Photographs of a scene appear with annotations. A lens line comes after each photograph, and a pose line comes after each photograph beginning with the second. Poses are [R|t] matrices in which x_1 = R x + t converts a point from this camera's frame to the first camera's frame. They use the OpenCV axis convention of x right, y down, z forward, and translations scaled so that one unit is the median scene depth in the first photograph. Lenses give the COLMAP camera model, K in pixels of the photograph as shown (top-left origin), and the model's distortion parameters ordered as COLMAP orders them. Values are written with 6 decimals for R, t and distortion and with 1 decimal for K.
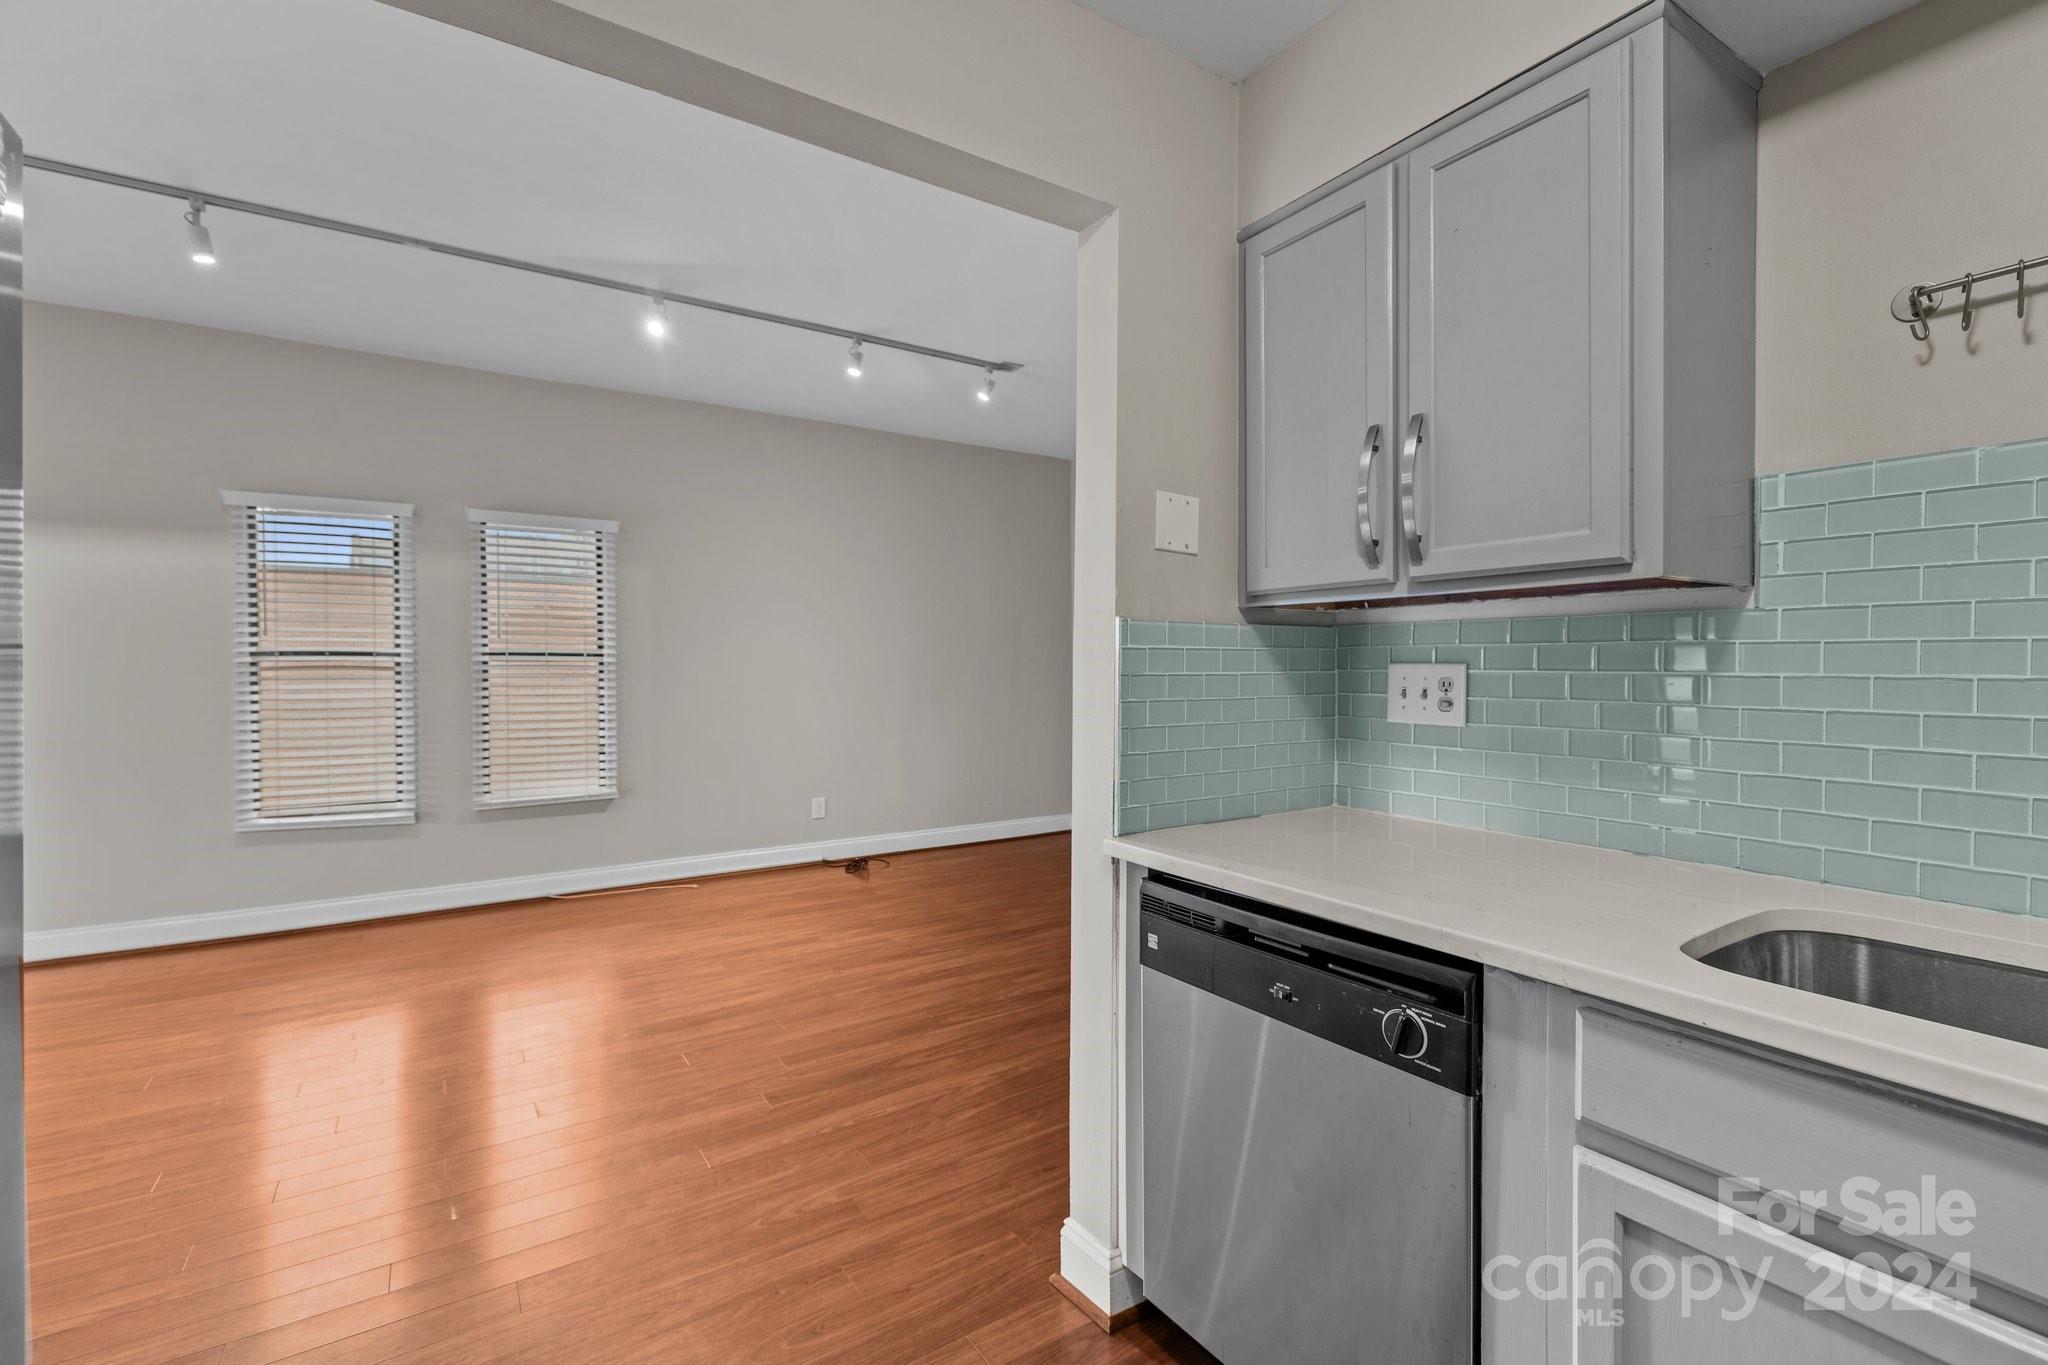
lens RADIAL K [[888.7, 0, 1013.9], [0, 888.7, 677.9], [0, 0, 1]] dist [-0.001328, 0.000084]
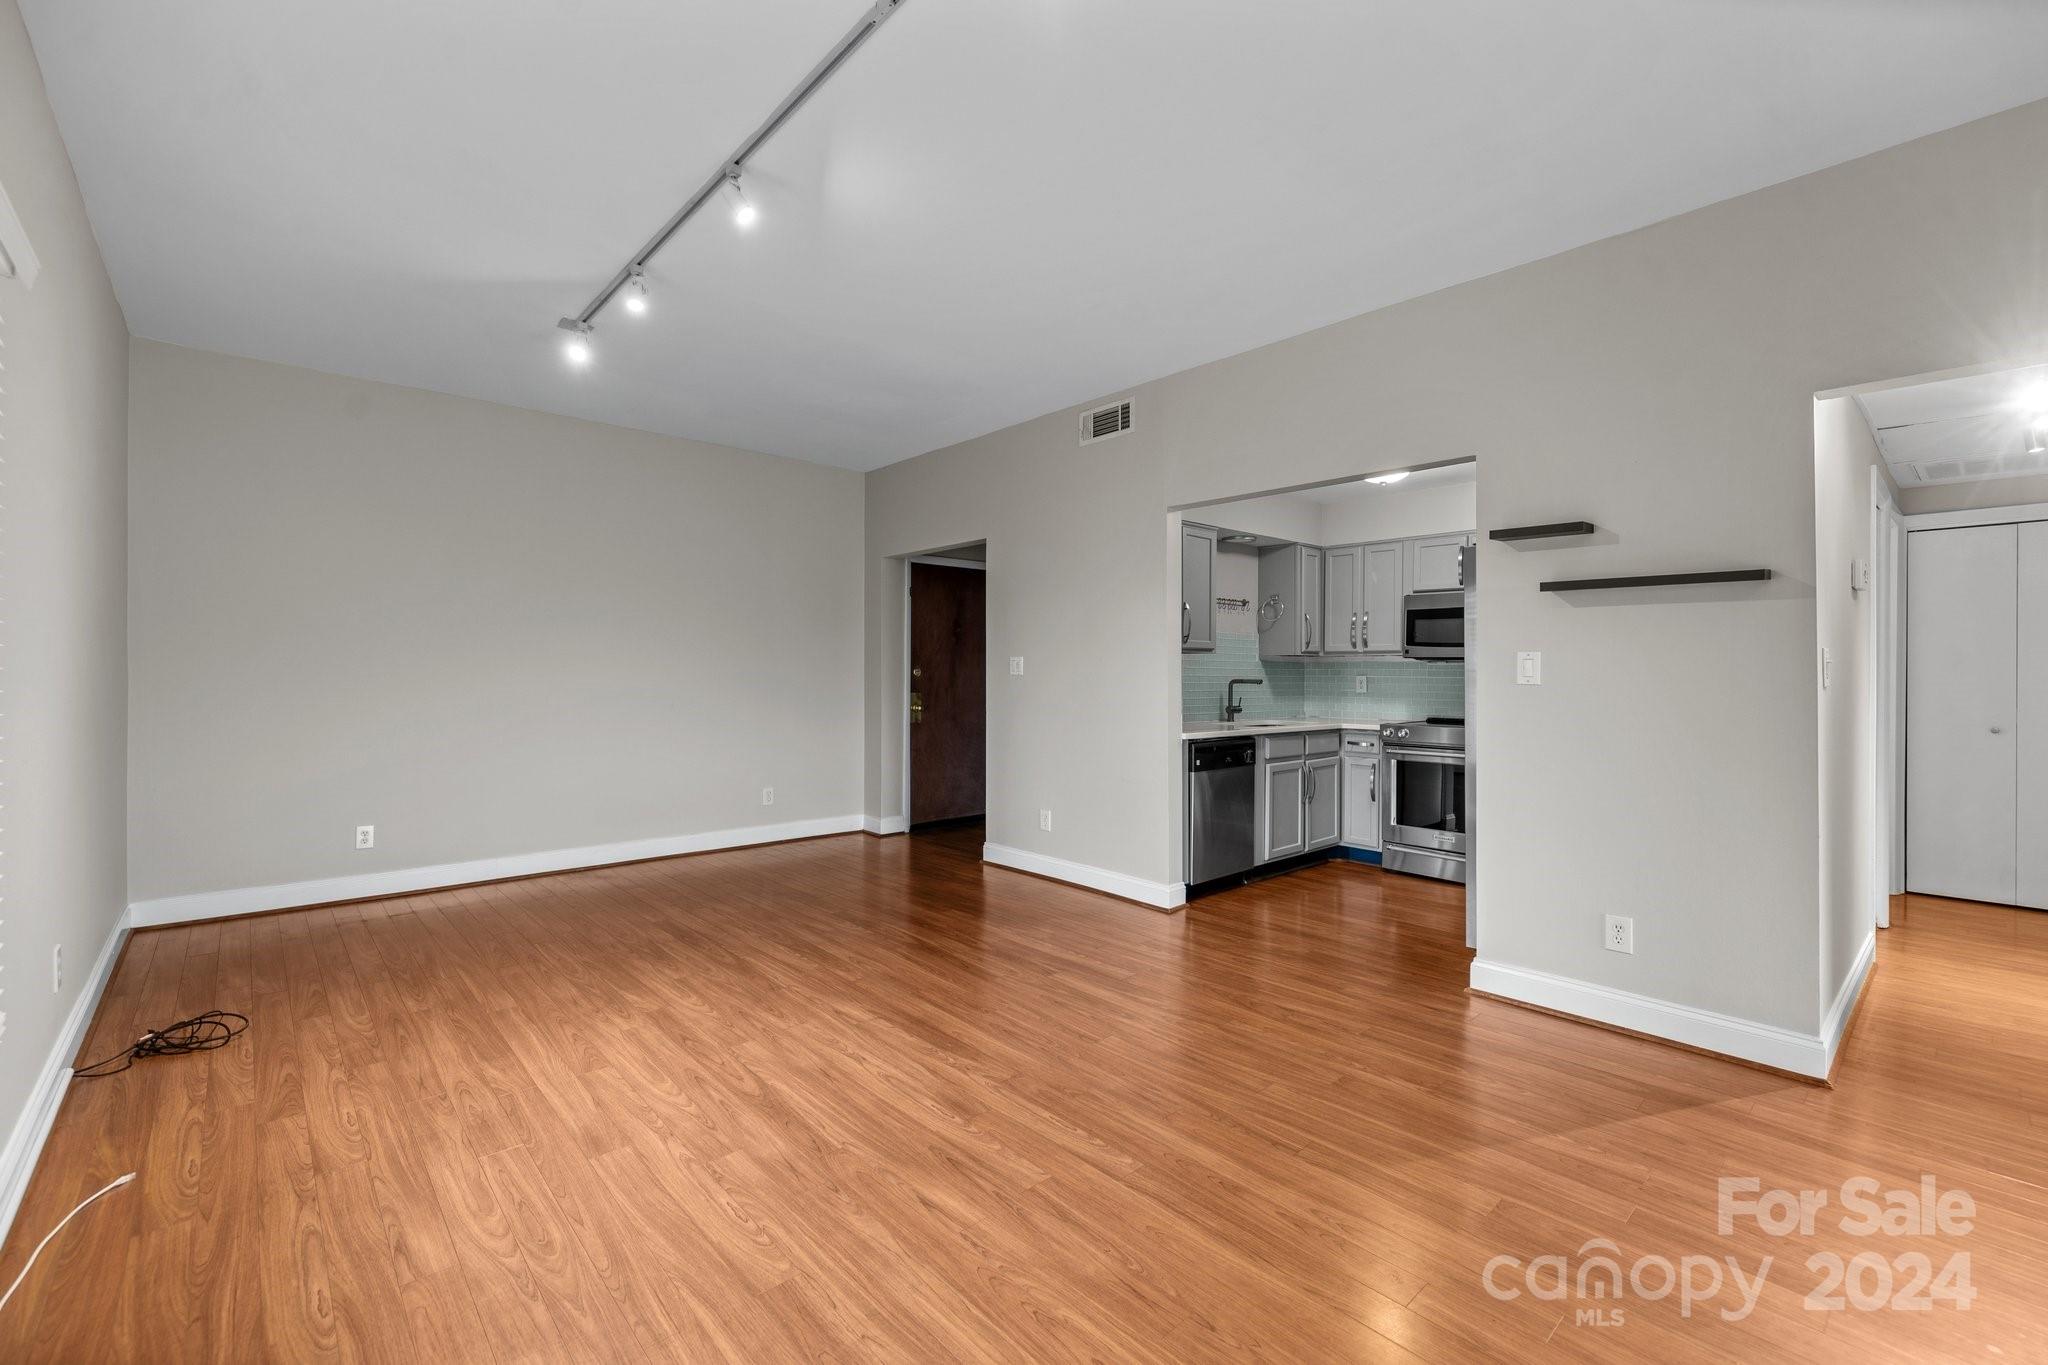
lens RADIAL K [[863.2, 0, 1017.4], [0, 863.2, 675.2], [0, 0, 1]] dist [0.000690, -0.000172]
pose [[-0.152359, -0.001149, 0.988325, -1.229385], [0.006885, 0.999974, 0.002224, -0.006890], [-0.988301, 0.007143, -0.152347, 0.945908]]
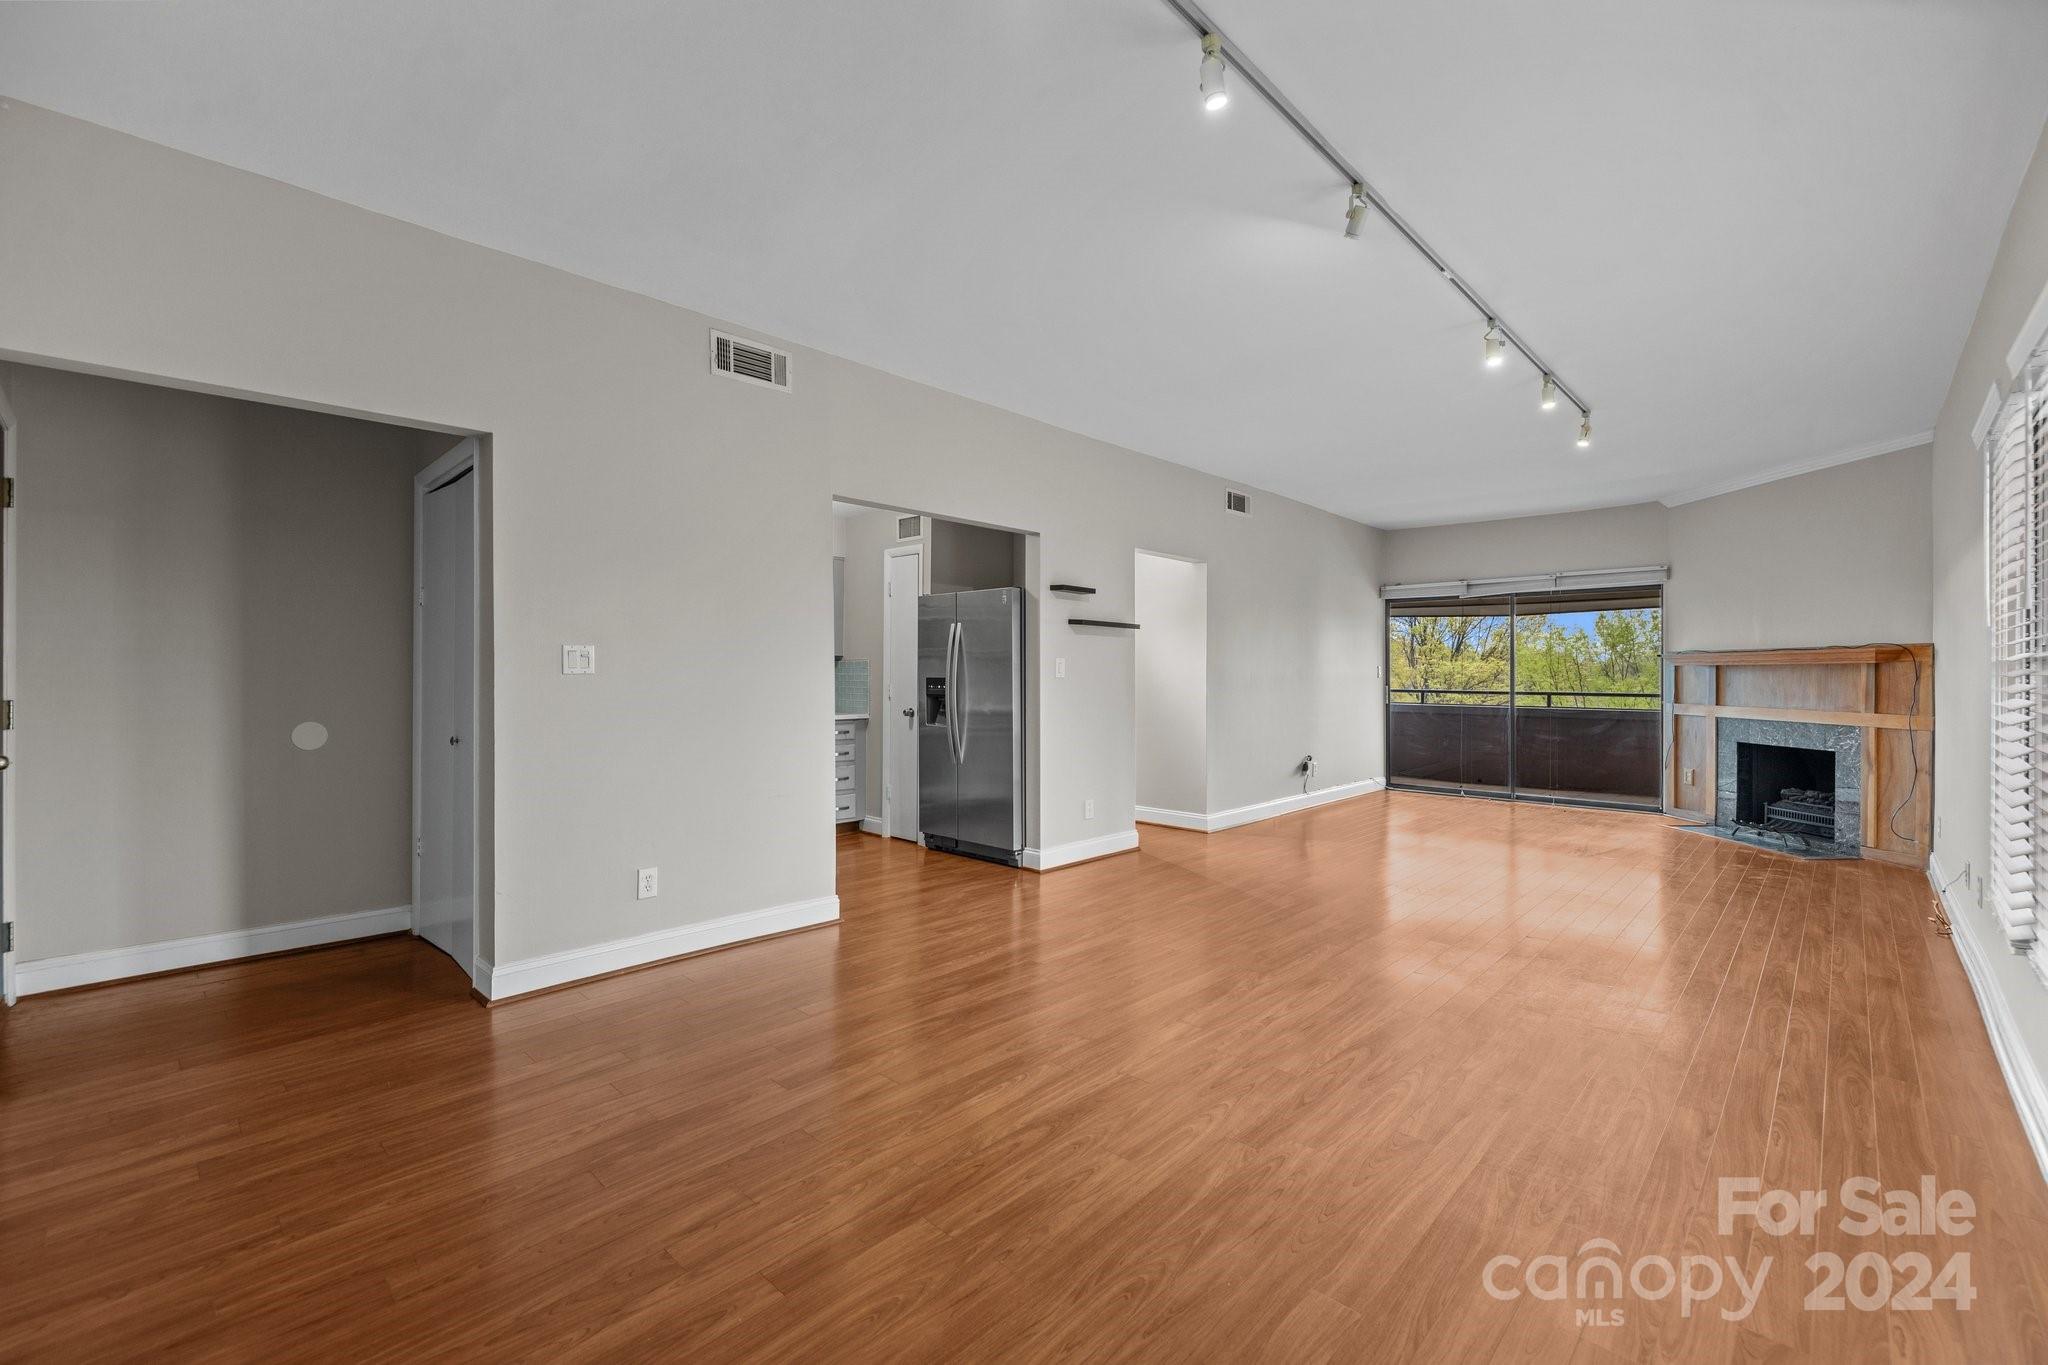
lens RADIAL K [[863.2, 0, 1017.4], [0, 863.2, 675.2], [0, 0, 1]] dist [0.000690, -0.000172]
pose [[-0.974095, -0.000813, -0.226136, 0.059228], [-0.004403, 0.999872, 0.015373, -0.019812], [0.226095, 0.015970, -0.973974, 1.789930]]
